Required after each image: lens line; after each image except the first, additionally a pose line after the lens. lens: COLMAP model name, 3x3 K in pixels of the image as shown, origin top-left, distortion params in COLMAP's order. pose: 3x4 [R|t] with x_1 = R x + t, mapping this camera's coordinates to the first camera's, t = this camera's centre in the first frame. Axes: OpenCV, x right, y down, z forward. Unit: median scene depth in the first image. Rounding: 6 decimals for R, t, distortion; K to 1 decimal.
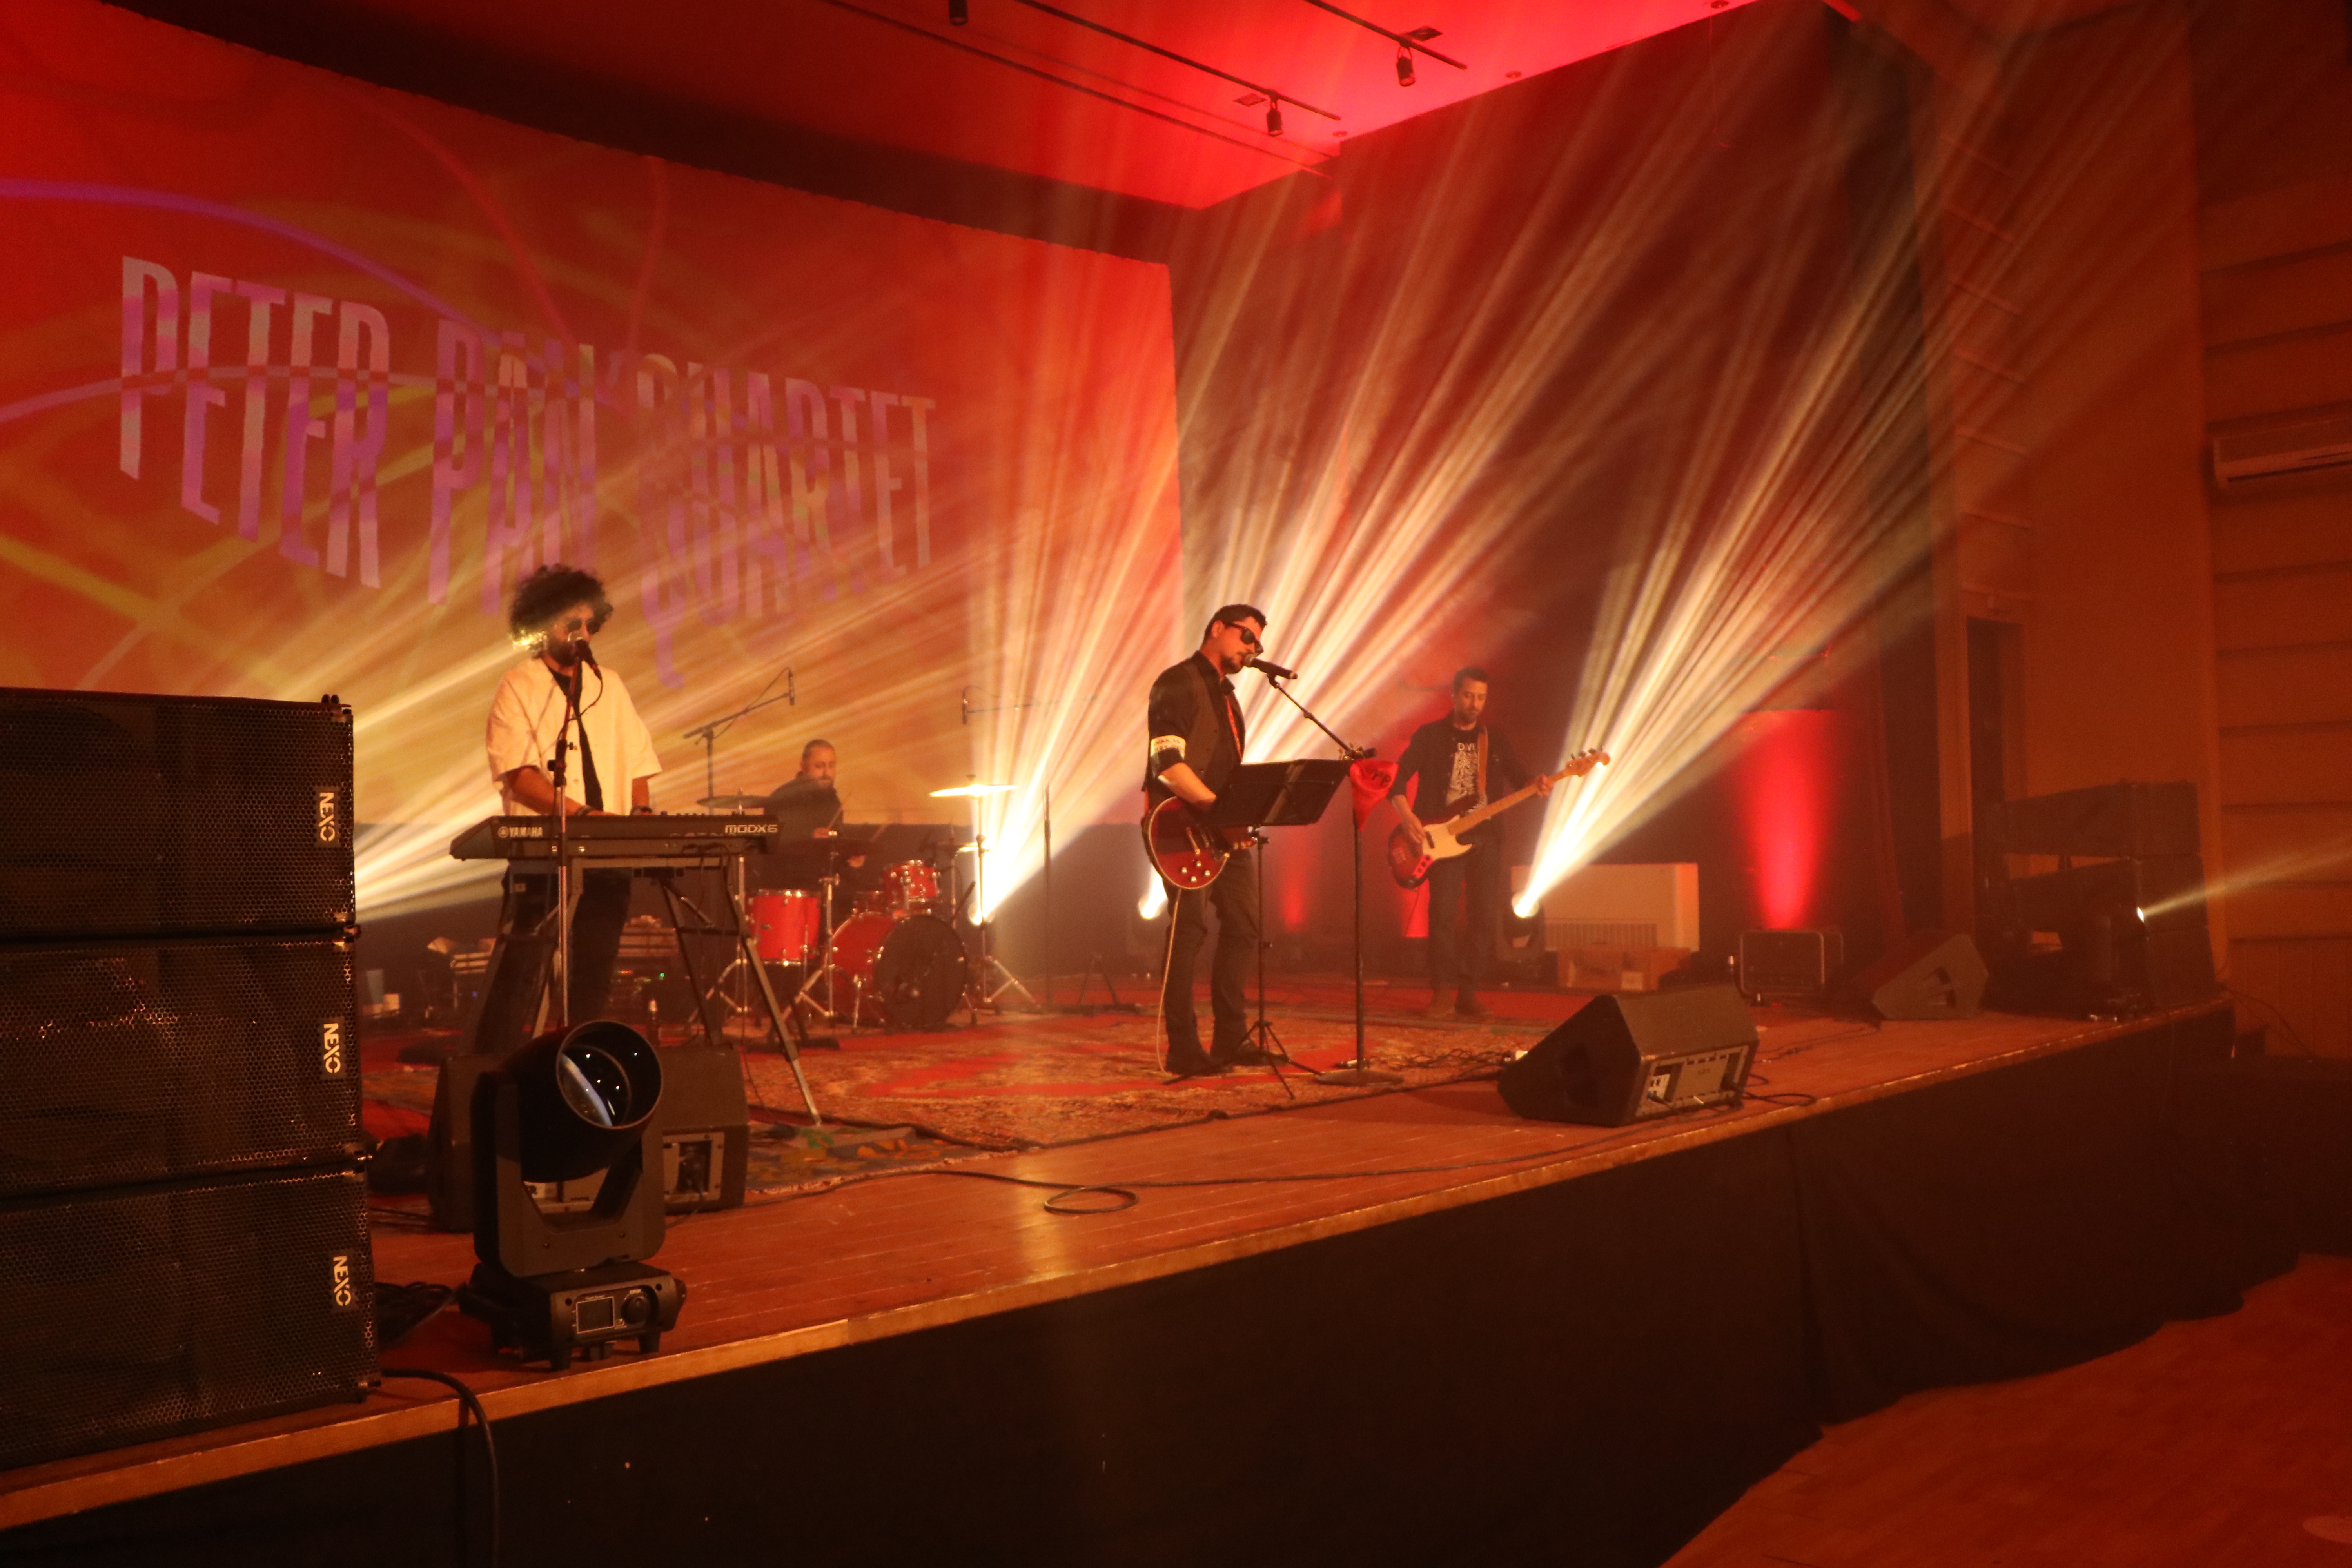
lens RADIAL K [[1969.2, 0, 1176.0], [0, 1969.2, 784.0], [0, 0, 1]] dist [-0.171742, 0.004351]
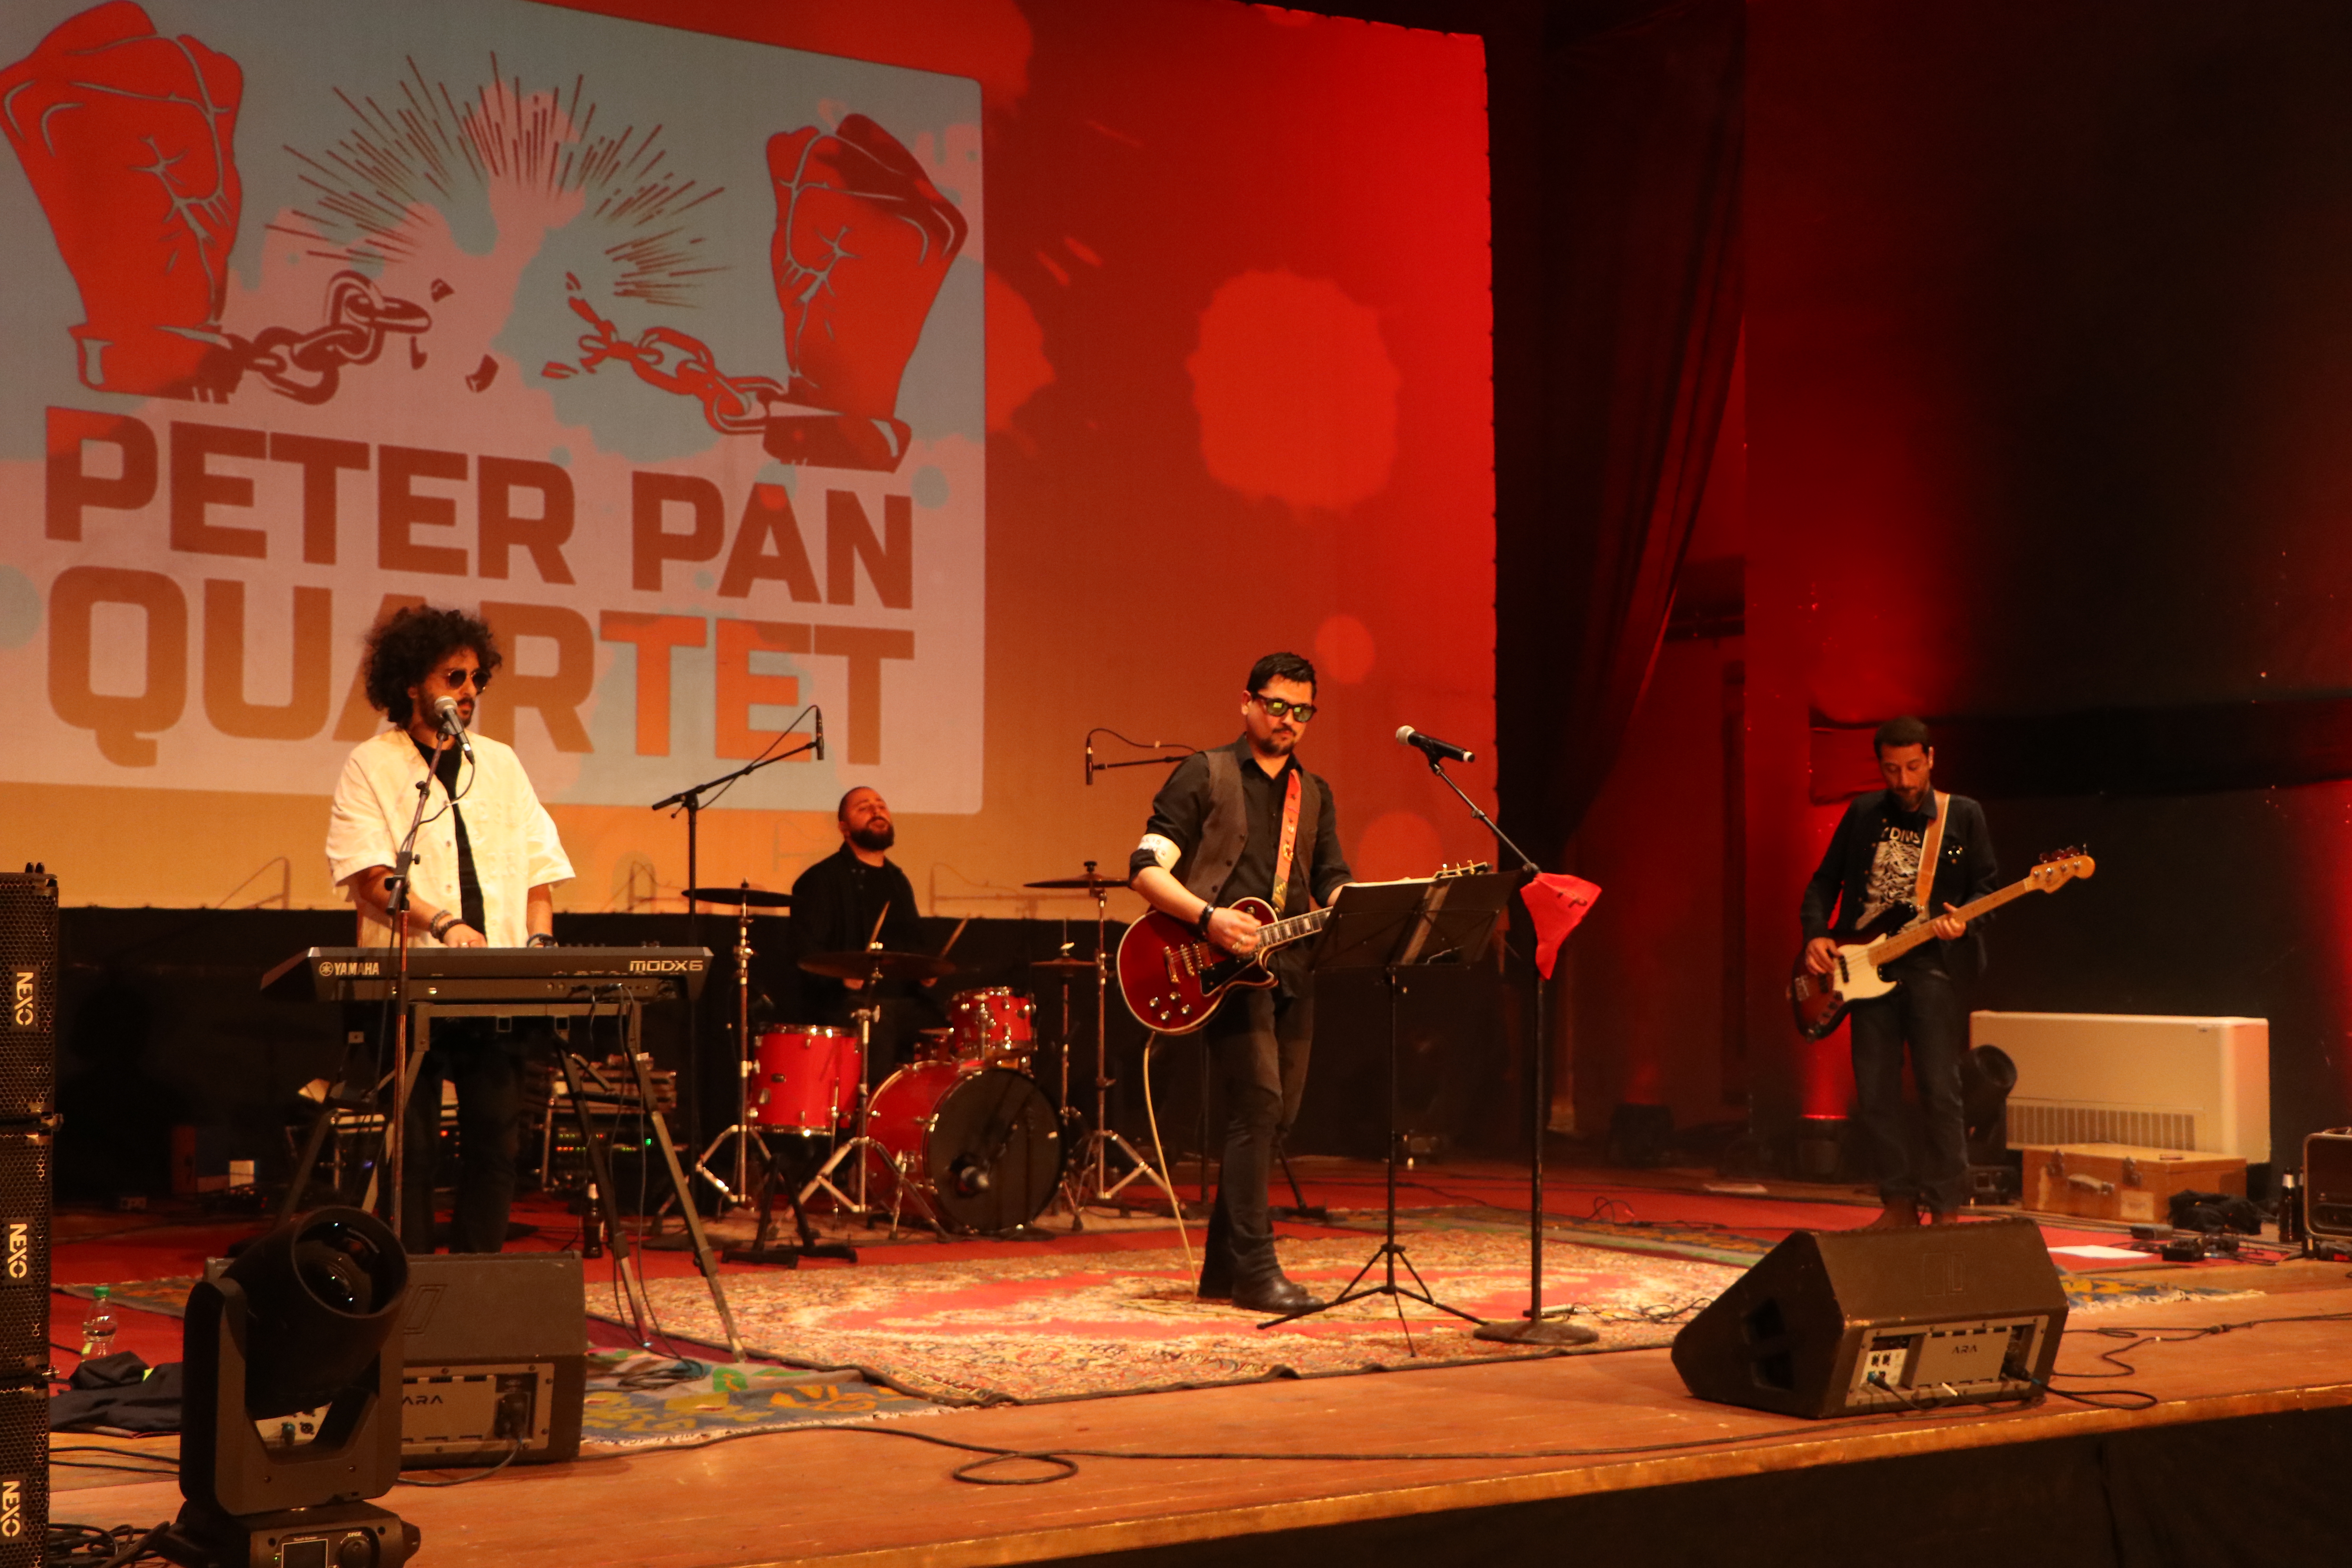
lens RADIAL K [[3451.7, 0, 1174.0], [0, 3451.7, 733.1], [0, 0, 1]] dist [0.022787, 0.063483]
pose [[0.987169, 0.017204, -0.158747, 0.182225], [-0.020263, 0.999639, -0.017671, -0.045927], [0.158385, 0.020661, 0.987161, -0.283652]]
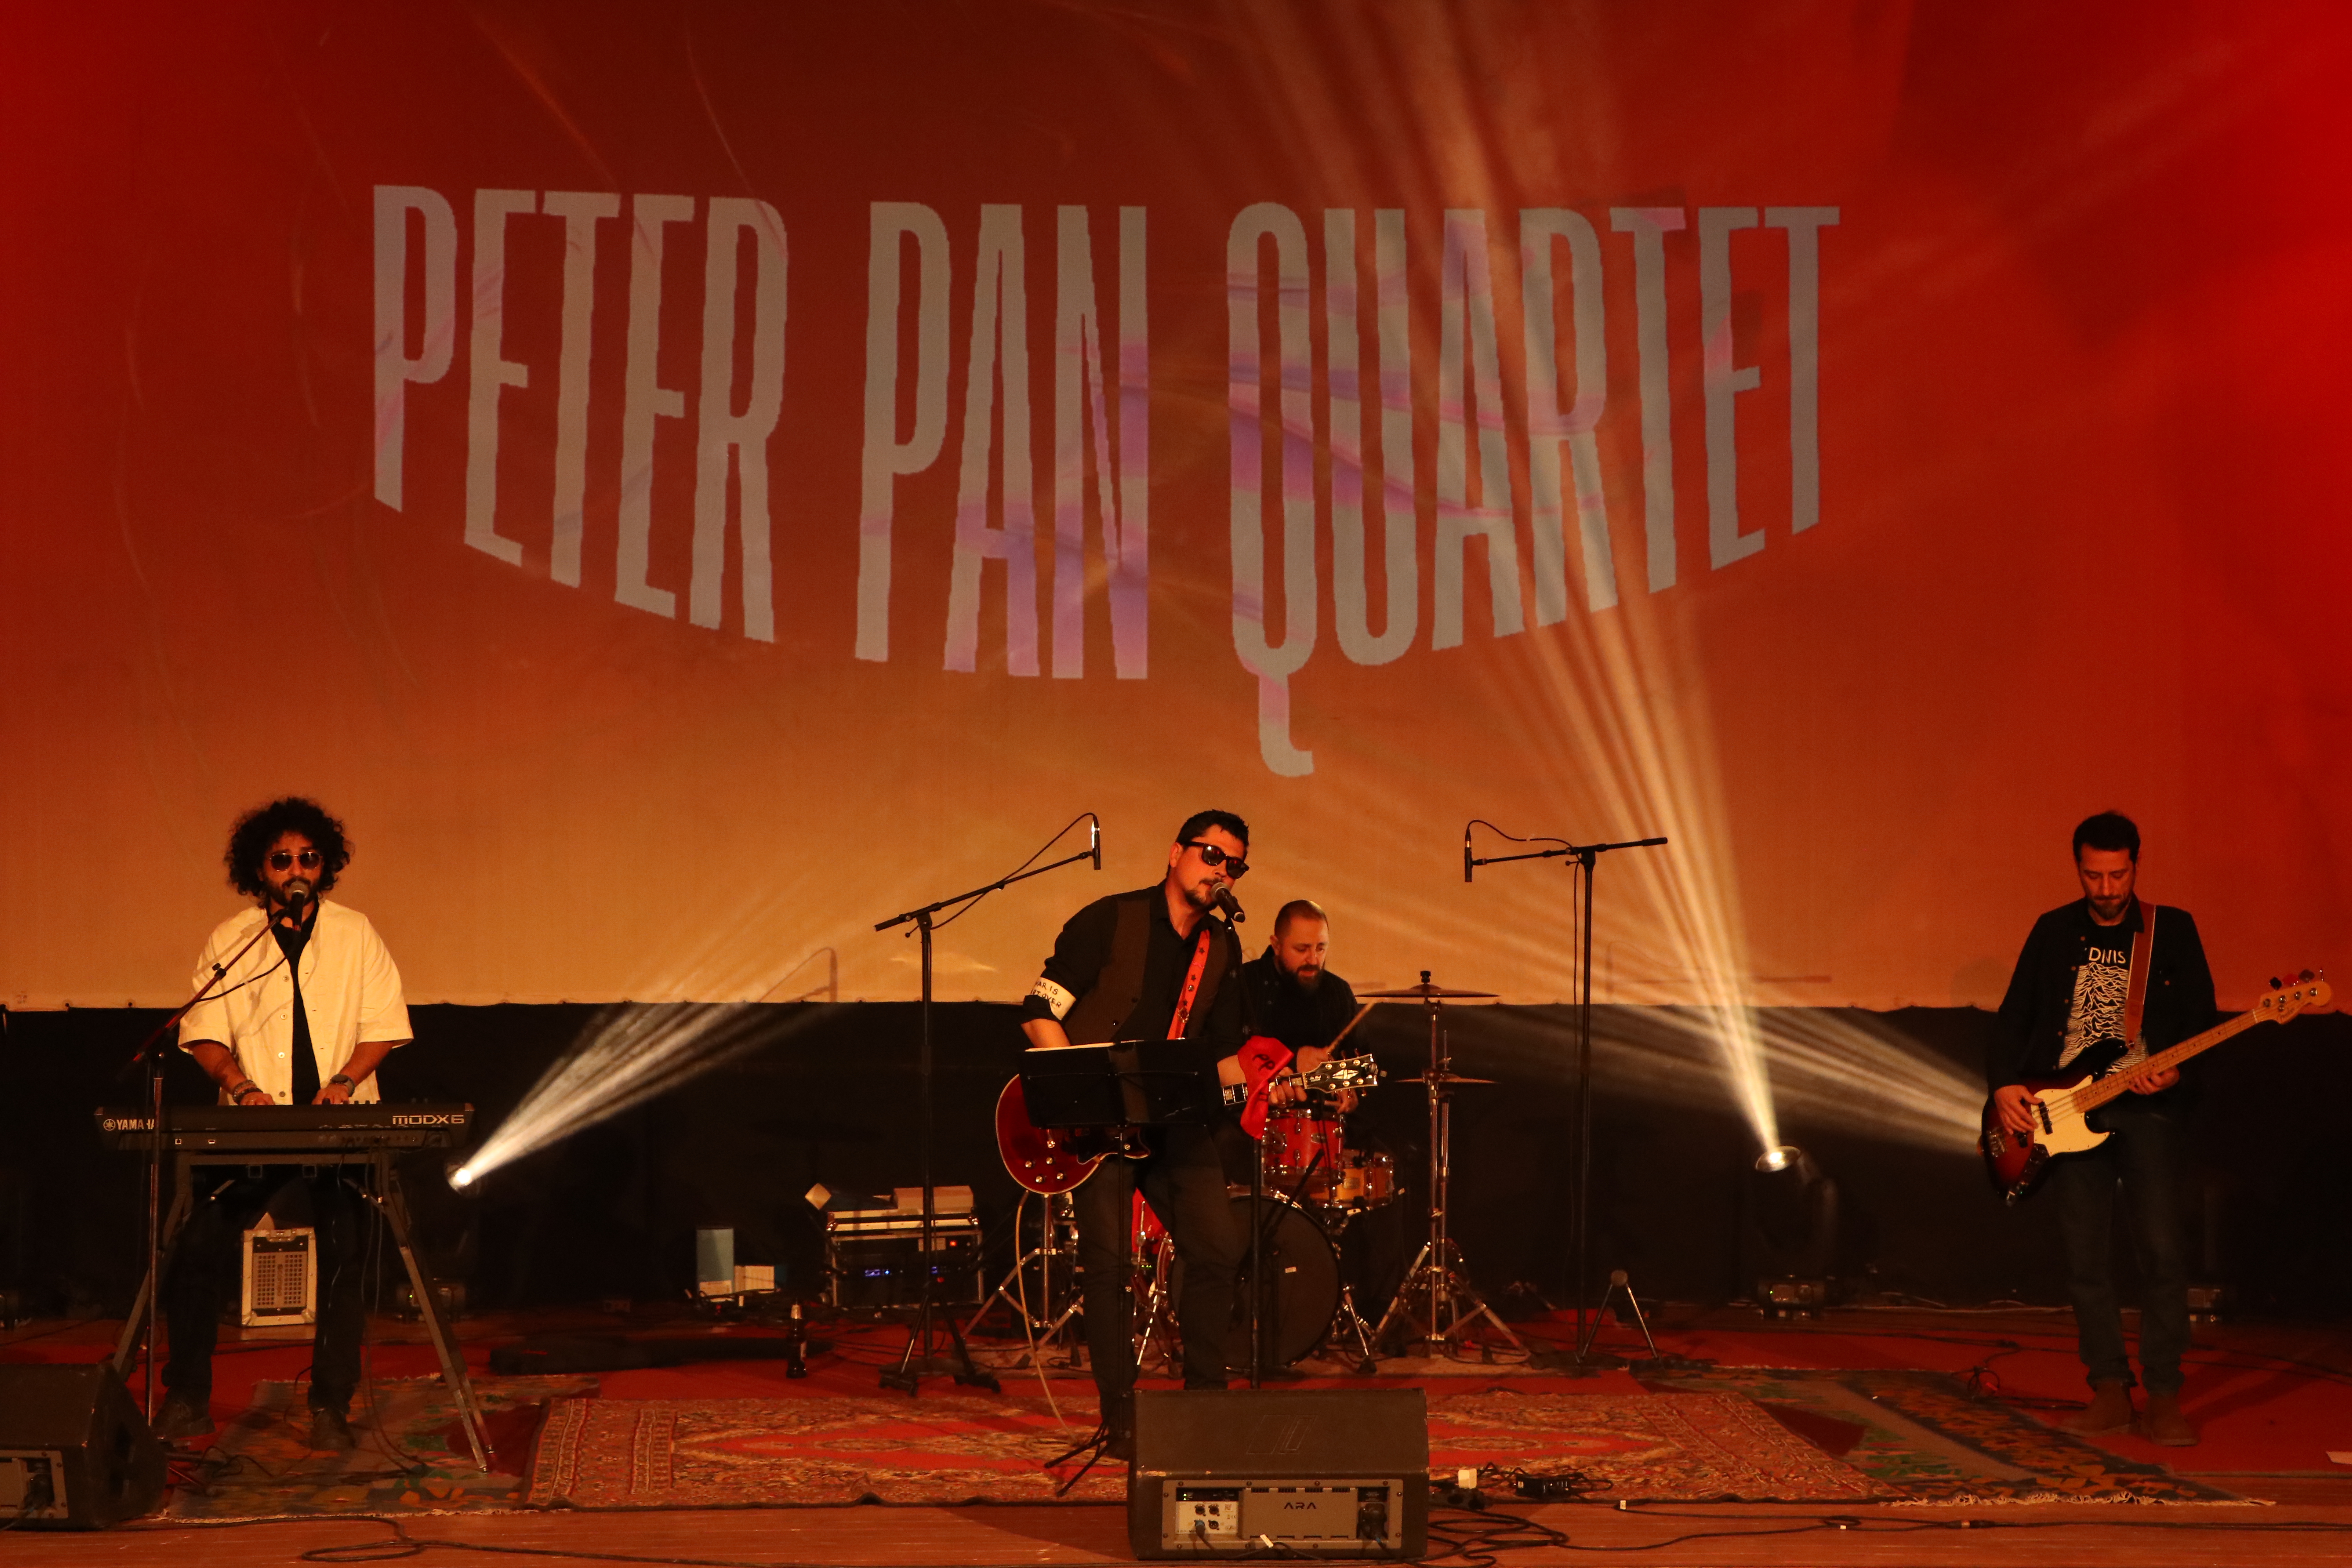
lens RADIAL K [[6135.3, 0, 1176.0], [0, 6135.3, 784.0], [0, 0, 1]] dist [0.066930, 5.563842]
pose [[0.747731, 0.016411, -0.663799, 1.793180], [0.010368, 0.999284, 0.036384, -0.215796], [0.663921, -0.034087, 0.747025, -0.795091]]
